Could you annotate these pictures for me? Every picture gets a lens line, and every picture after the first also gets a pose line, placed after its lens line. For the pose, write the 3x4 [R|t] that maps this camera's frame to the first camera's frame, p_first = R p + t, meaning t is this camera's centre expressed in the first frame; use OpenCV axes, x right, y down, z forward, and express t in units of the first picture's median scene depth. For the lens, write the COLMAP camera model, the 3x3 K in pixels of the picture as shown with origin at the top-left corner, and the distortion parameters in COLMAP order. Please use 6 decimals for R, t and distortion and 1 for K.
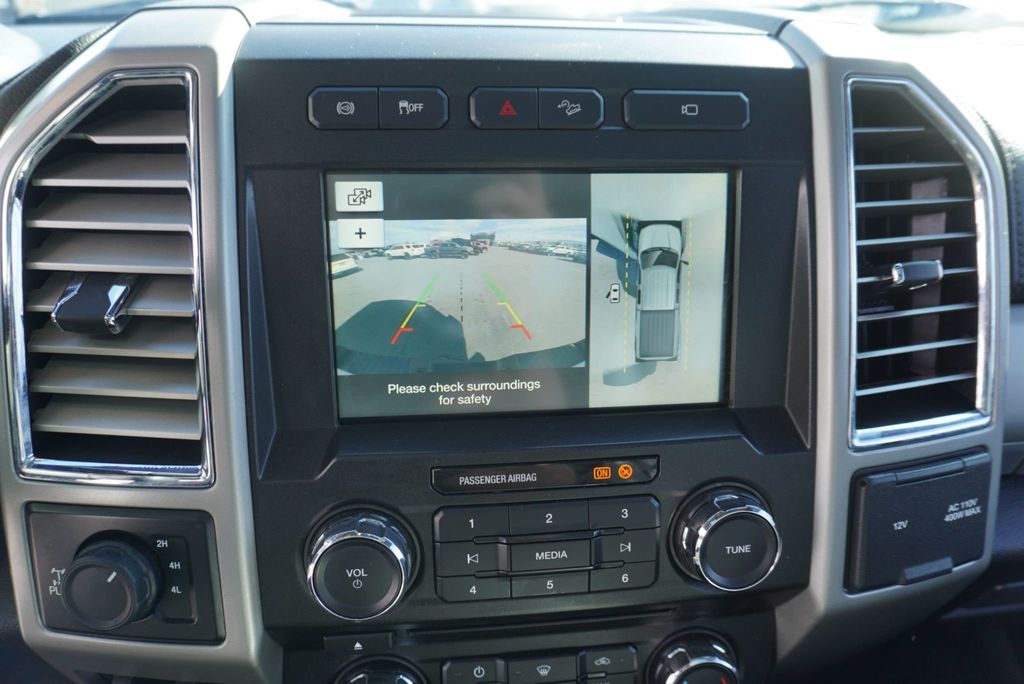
lens RADIAL K [[775.2, 0, 516.3], [0, 775.2, 340.1], [0, 0, 1]] dist [-0.015122, 0.038518]
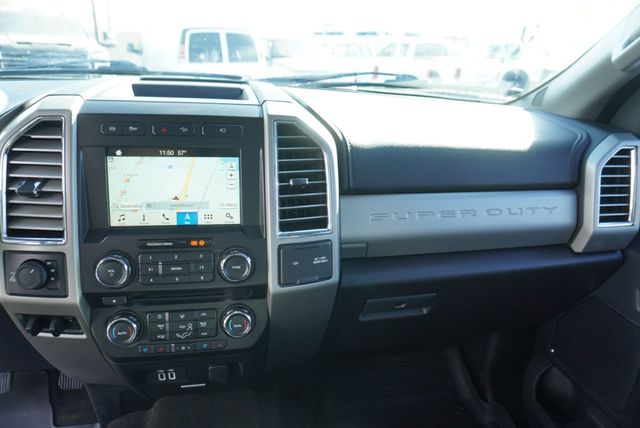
lens RADIAL K [[484.5, 0, 317.9], [0, 484.5, 213.4], [0, 0, 1]] dist [-0.015122, 0.038518]
pose [[0.997550, 0.009003, 0.069376, 0.467504], [-0.004894, 0.998236, -0.059171, 0.160709], [-0.069786, 0.058687, 0.995834, -0.989707]]
